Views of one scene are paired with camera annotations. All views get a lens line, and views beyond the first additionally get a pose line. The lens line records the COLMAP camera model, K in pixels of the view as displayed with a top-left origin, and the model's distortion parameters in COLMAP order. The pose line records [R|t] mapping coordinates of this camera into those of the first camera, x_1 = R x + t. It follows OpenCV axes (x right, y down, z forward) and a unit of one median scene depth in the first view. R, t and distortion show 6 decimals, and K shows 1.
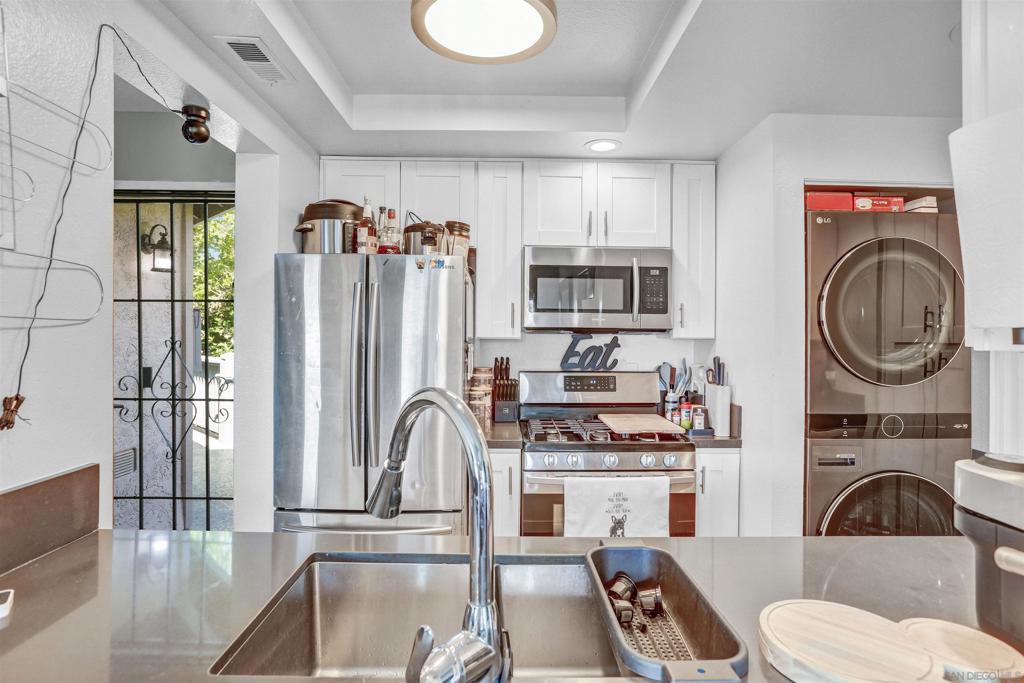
lens RADIAL K [[551.3, 0, 513.9], [0, 551.3, 334.4], [0, 0, 1]] dist [-0.000777, 0.000404]
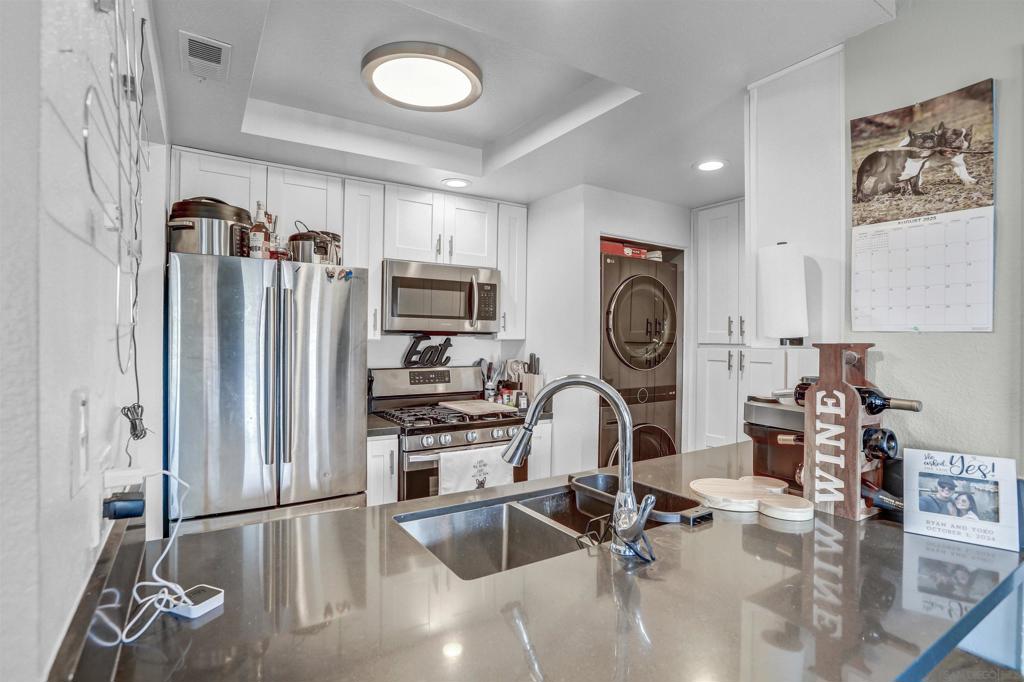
lens RADIAL K [[513.3, 0, 512.0], [0, 513.3, 341.0], [0, 0, 1]] dist [0.001511, 0.000633]
pose [[0.858547, -0.003175, 0.512725, -0.305162], [-0.004895, 0.999884, 0.014389, -0.006874], [-0.512712, -0.014863, 0.858432, -0.049788]]
